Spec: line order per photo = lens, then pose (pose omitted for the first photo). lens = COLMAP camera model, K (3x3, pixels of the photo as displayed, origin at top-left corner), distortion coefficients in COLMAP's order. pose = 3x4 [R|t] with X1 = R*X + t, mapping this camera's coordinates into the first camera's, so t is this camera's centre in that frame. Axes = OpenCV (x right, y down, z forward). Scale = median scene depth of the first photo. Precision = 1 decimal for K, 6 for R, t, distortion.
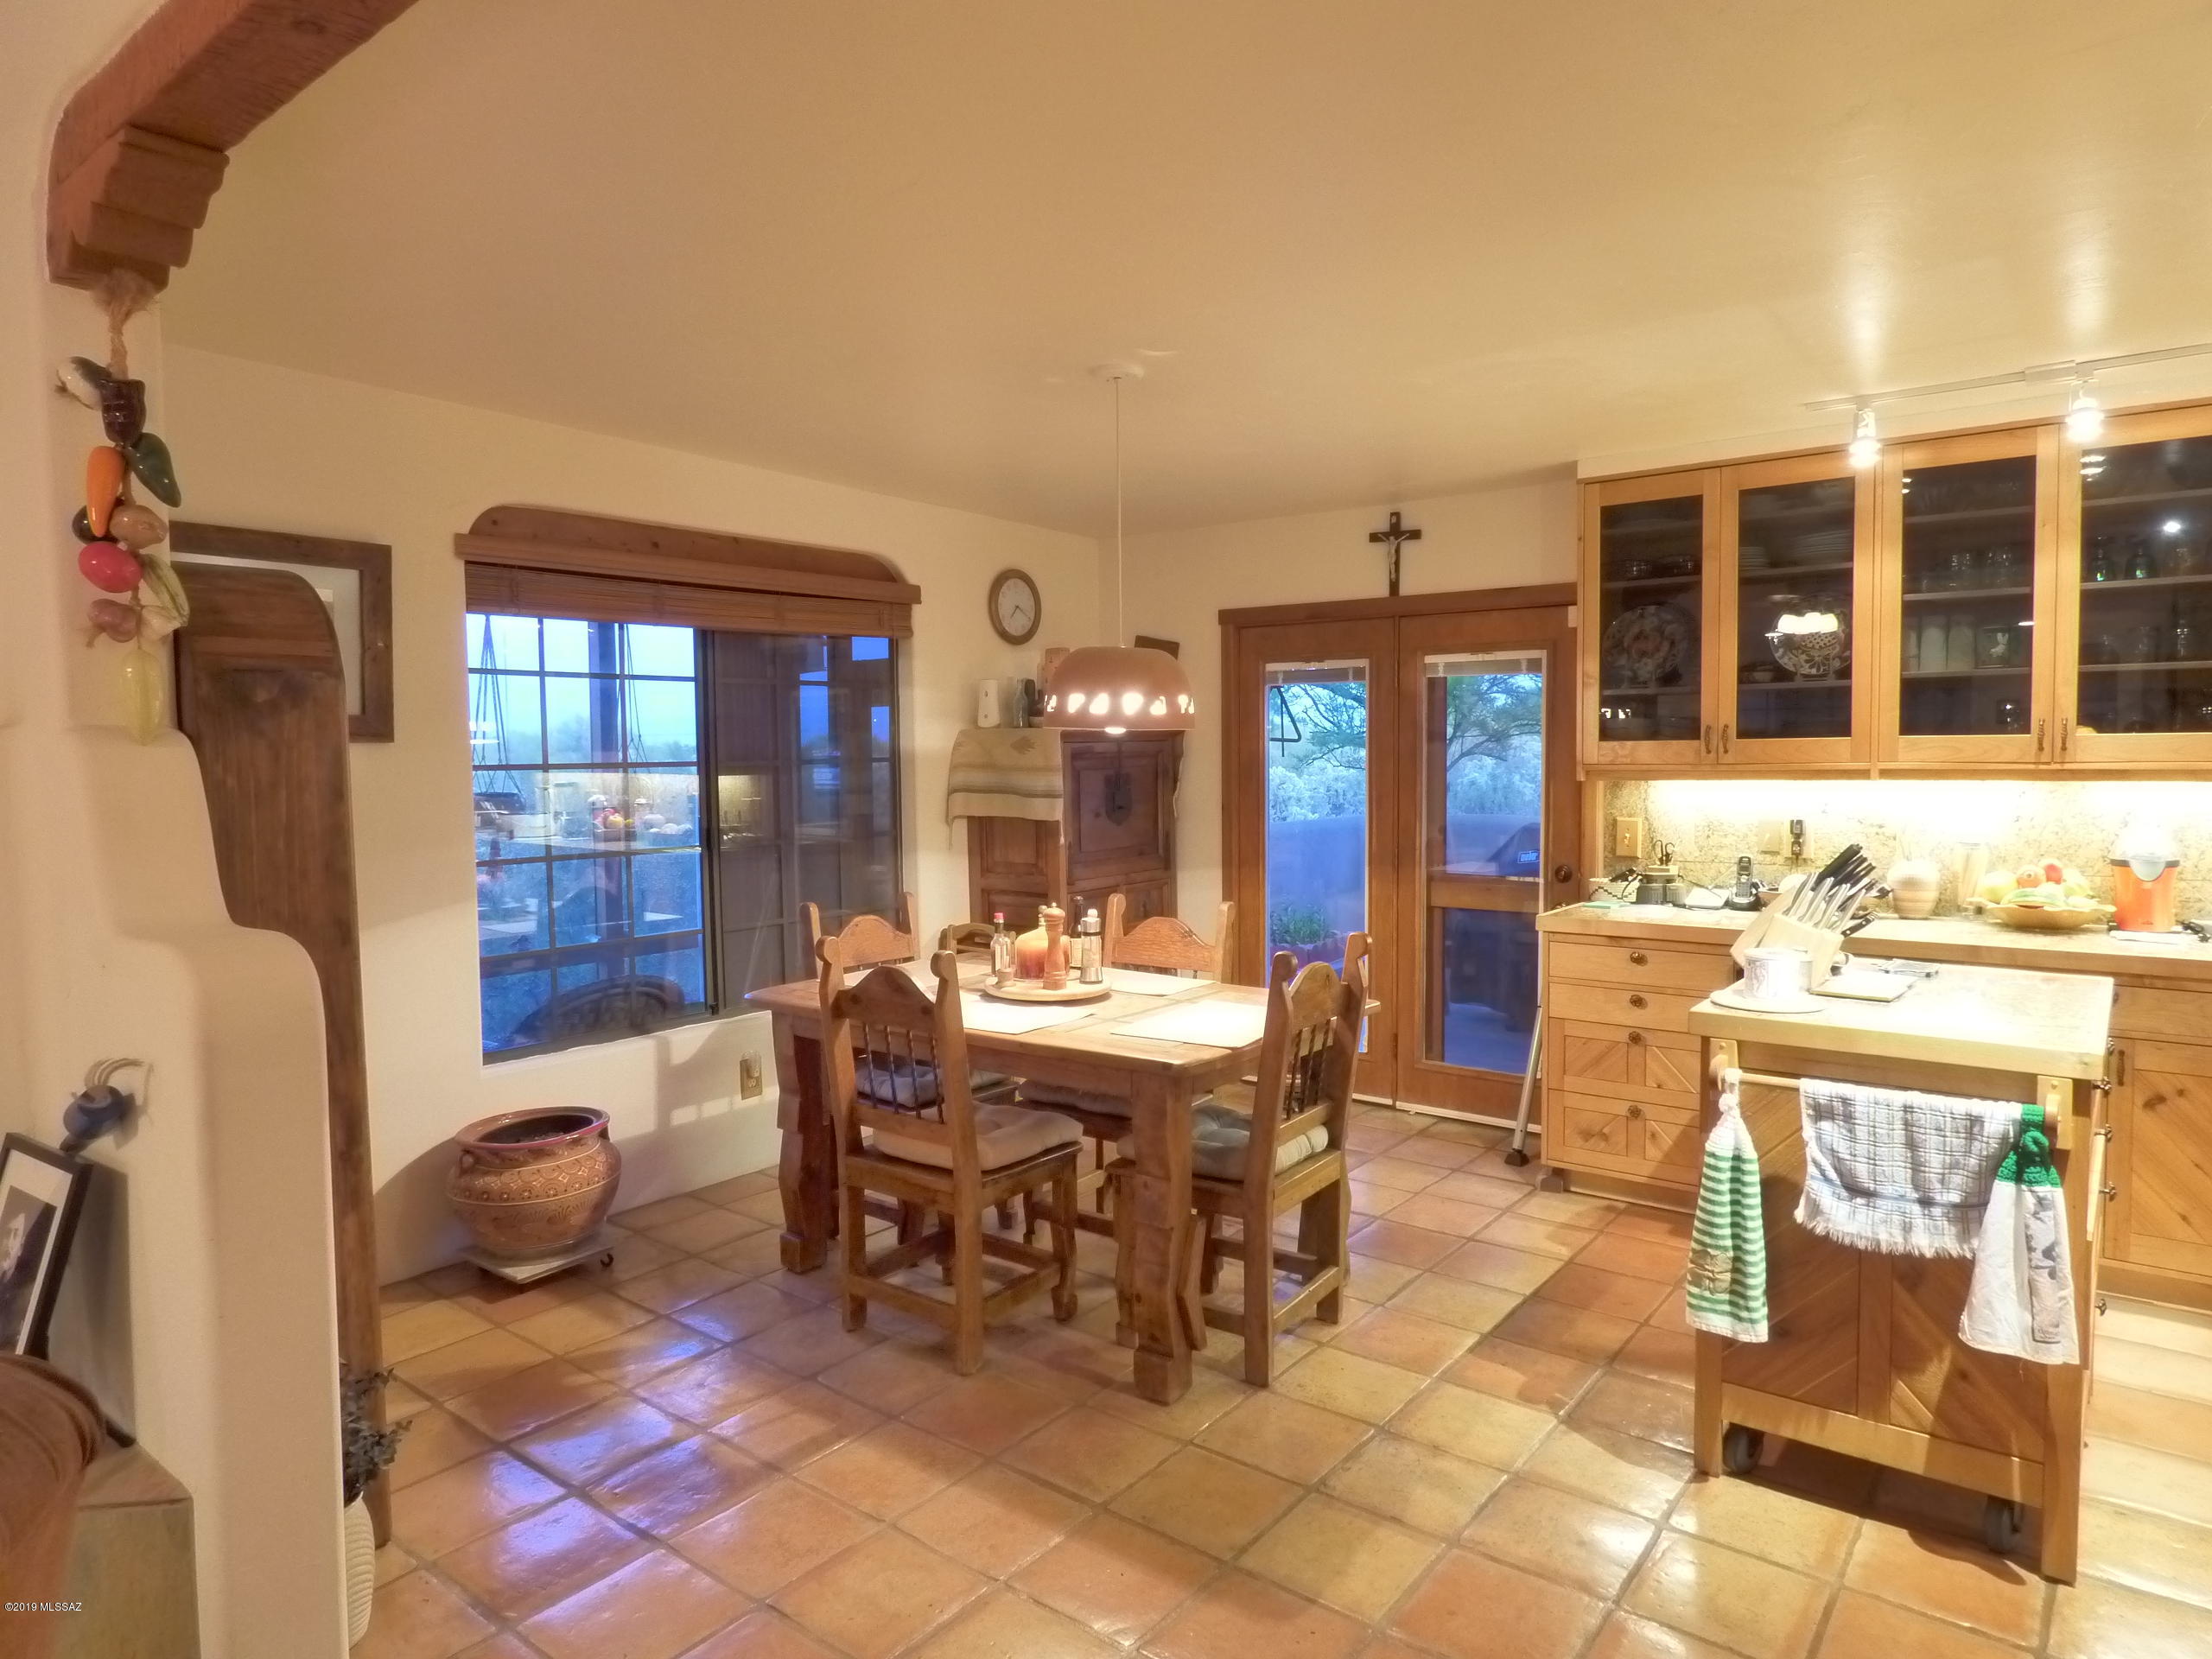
lens RADIAL K [[1326.0, 0, 1112.4], [0, 1326.0, 823.9], [0, 0, 1]] dist [0.002250, 0.001132]
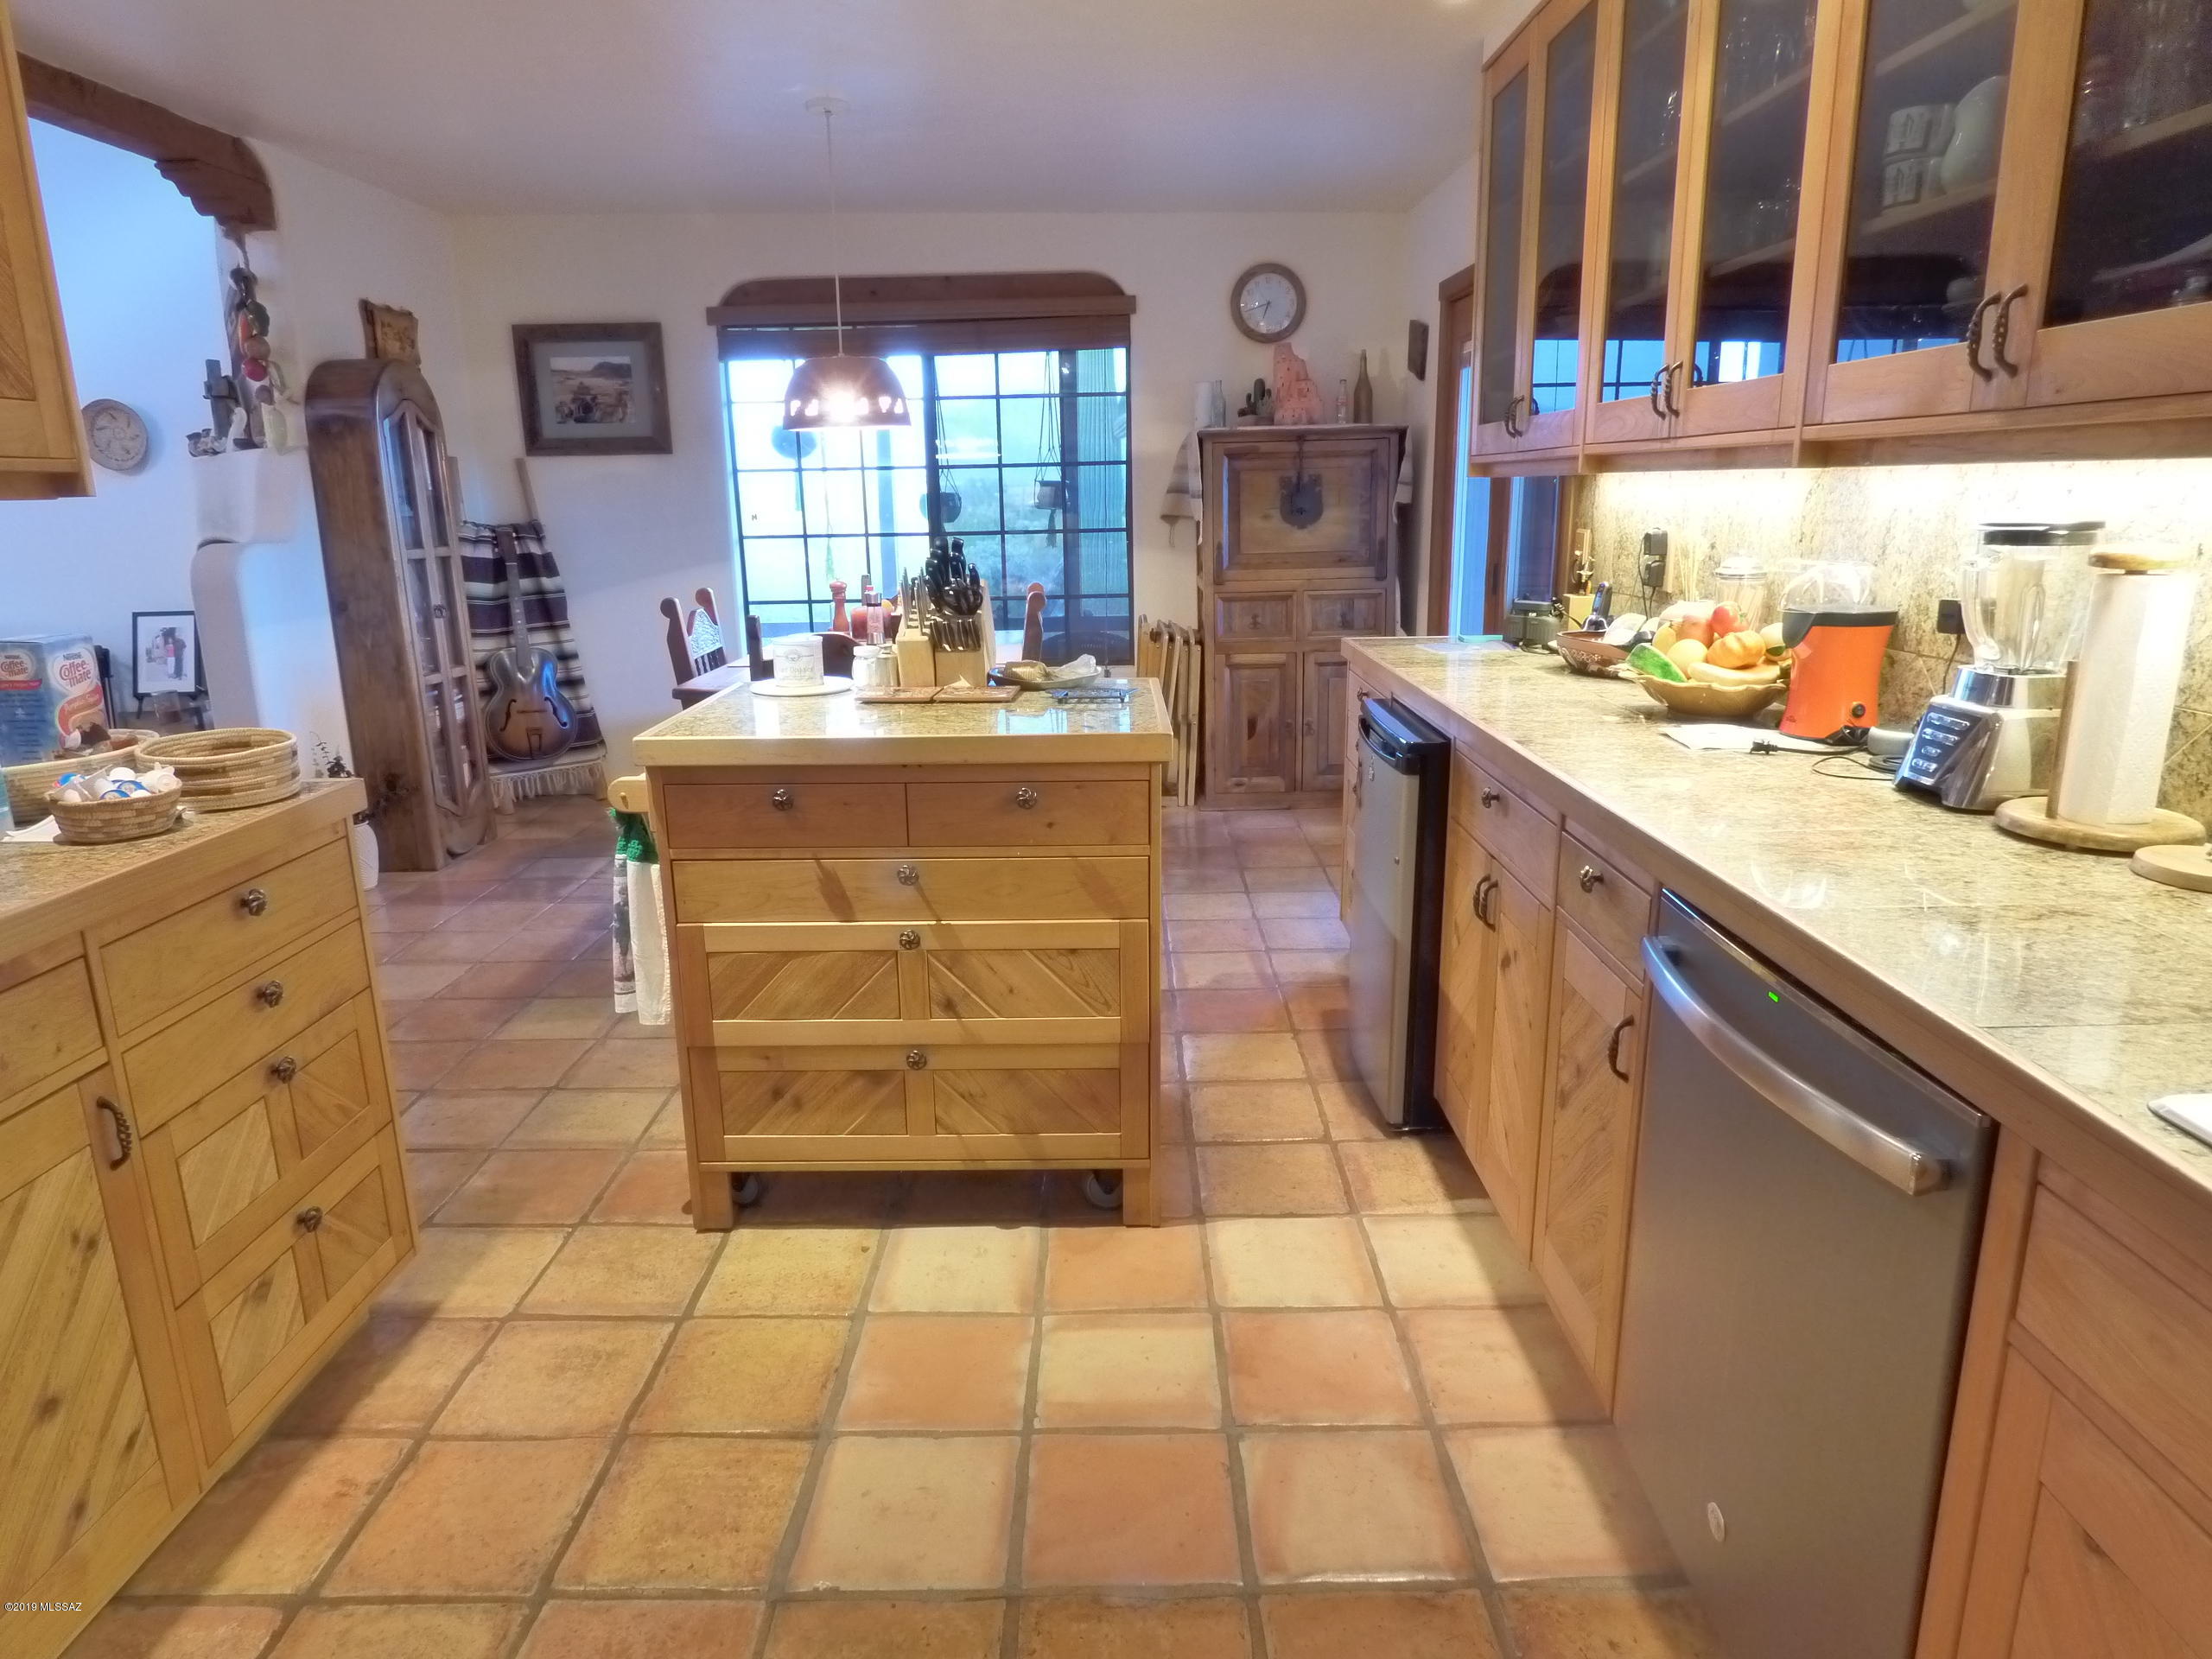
lens RADIAL K [[1326.0, 0, 1113.3], [0, 1326.0, 820.0], [0, 0, 1]] dist [0.002250, 0.001132]
pose [[0.611649, 0.193310, -0.767149, 0.986902], [-0.033244, 0.975112, 0.219208, 0.000017], [0.790431, -0.108575, 0.602852, 0.379914]]
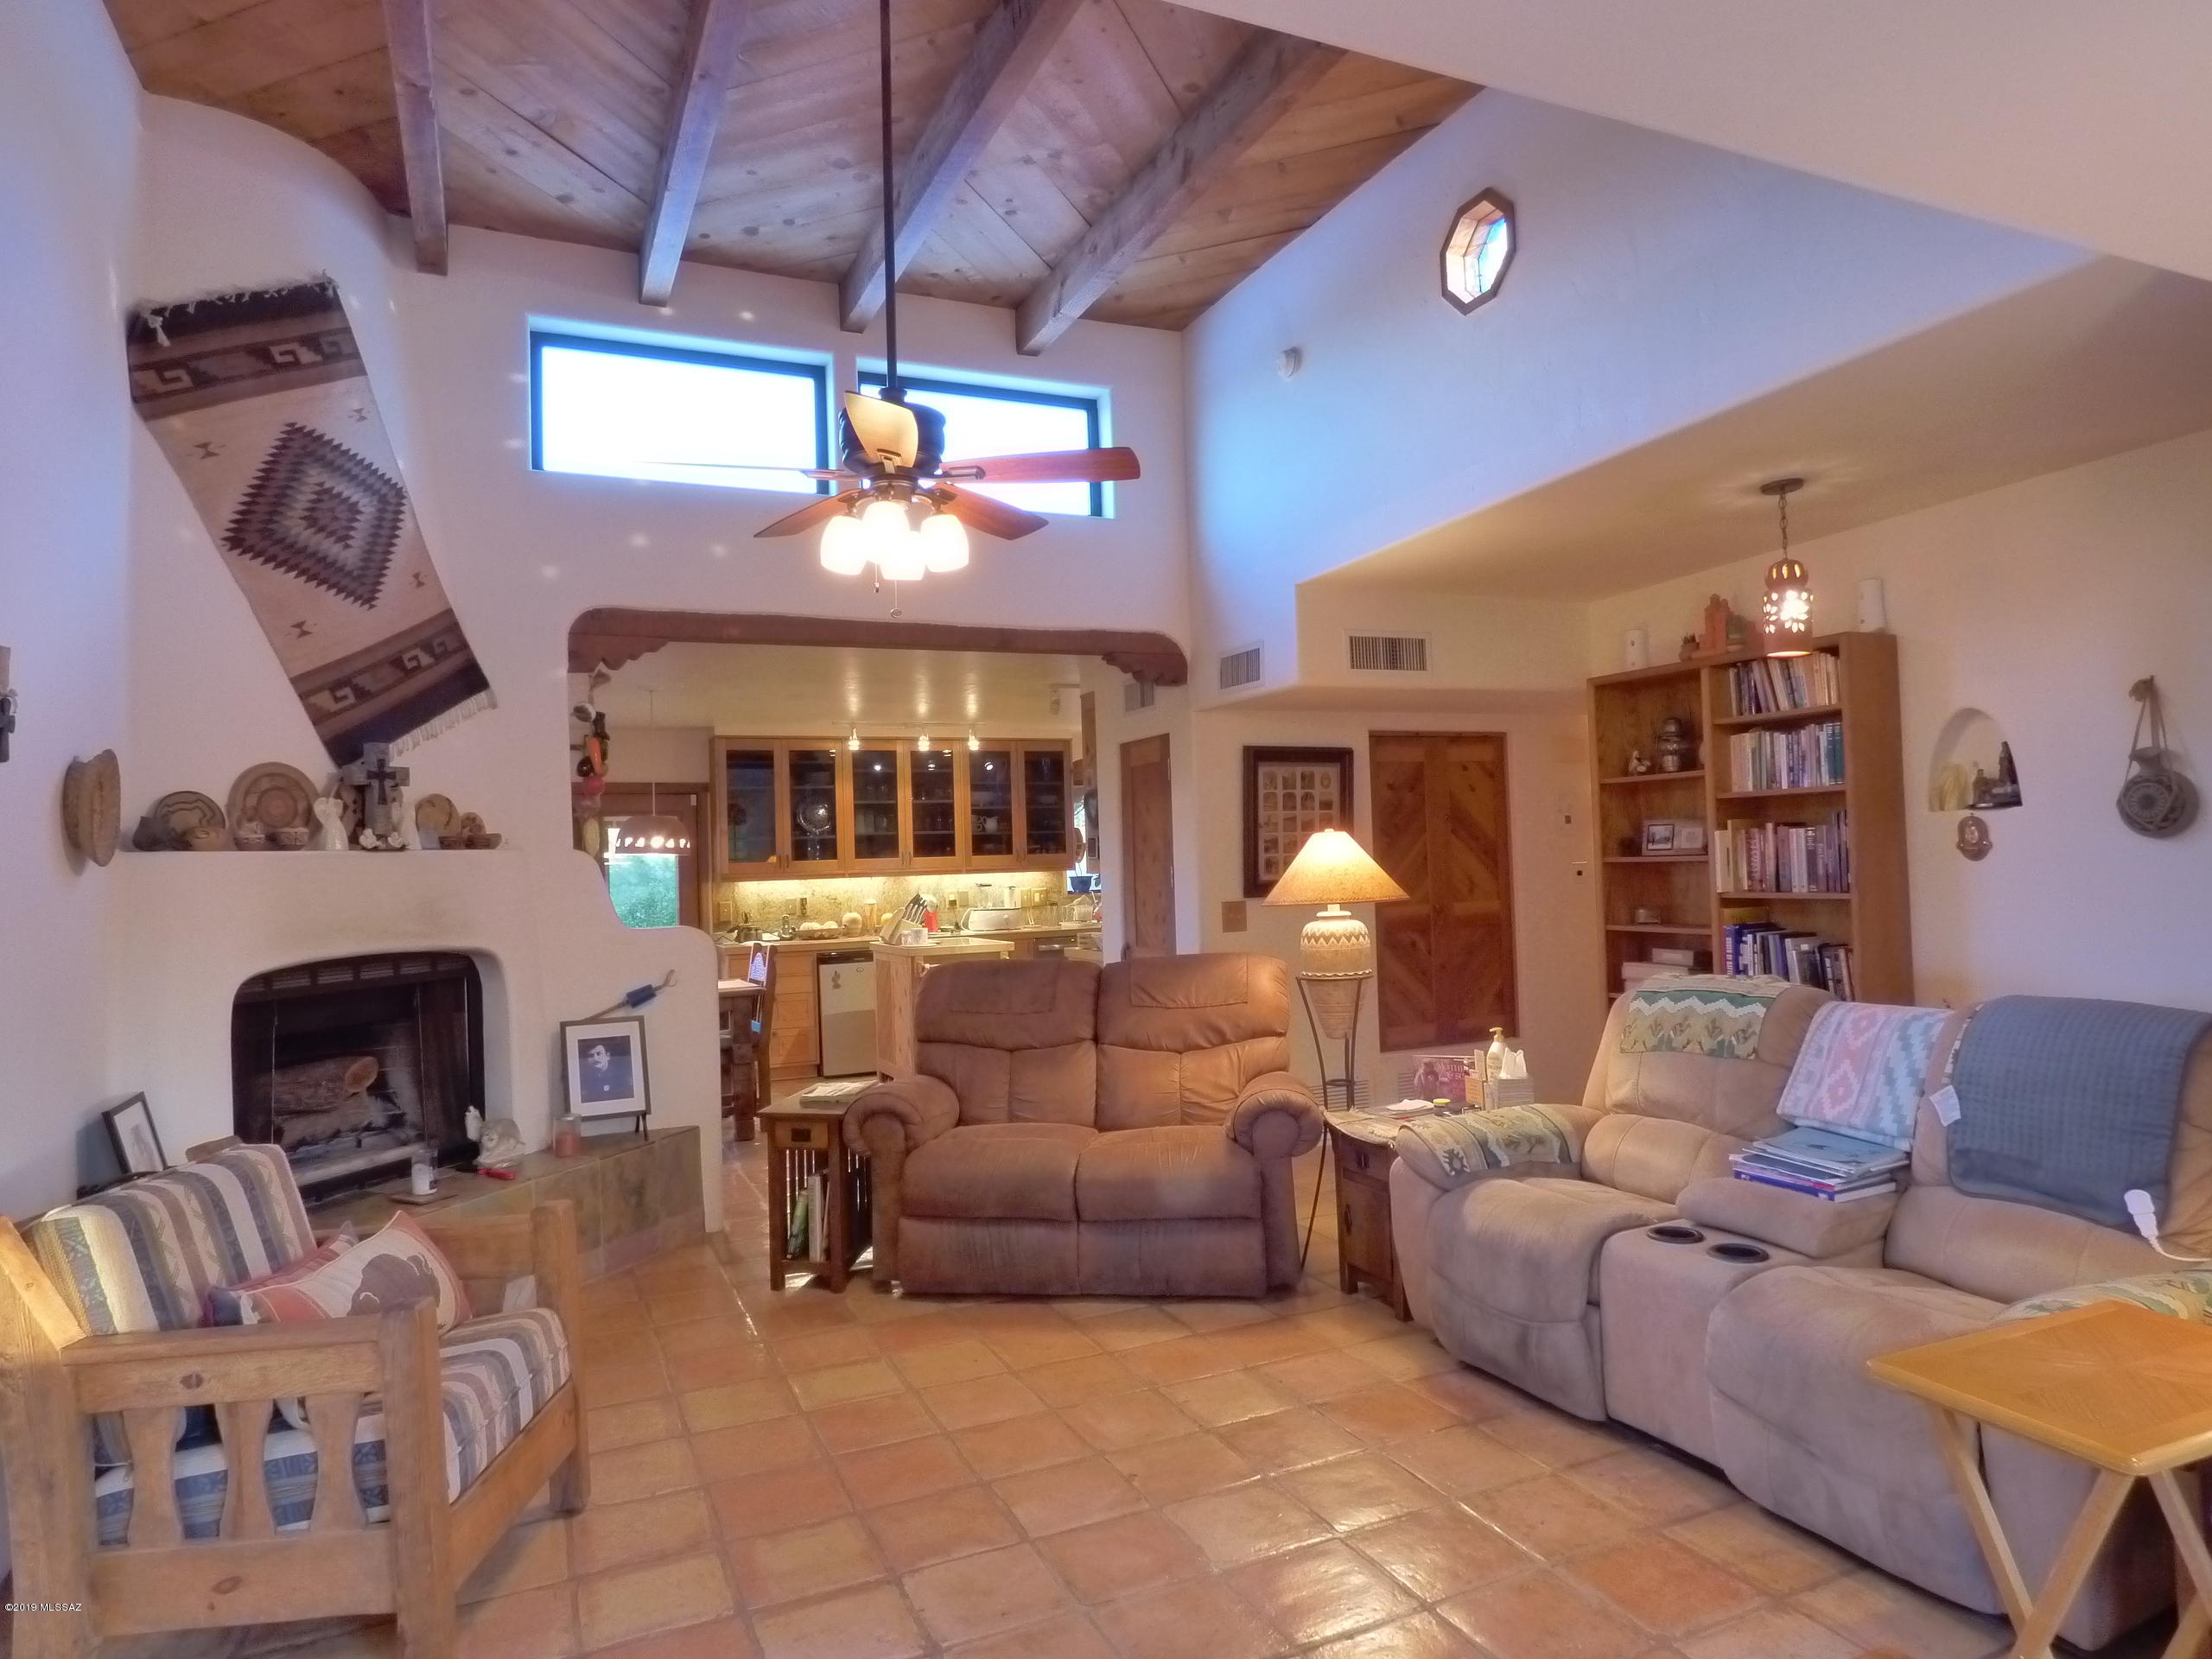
lens RADIAL K [[1326.0, 0, 1105.6], [0, 1326.0, 830.0], [0, 0, 1]] dist [0.002250, 0.001132]
pose [[0.462756, 0.018500, 0.886292, -1.330078], [0.074222, 0.995463, -0.059531, 0.059214], [-0.883373, 0.093331, 0.459284, -0.520851]]
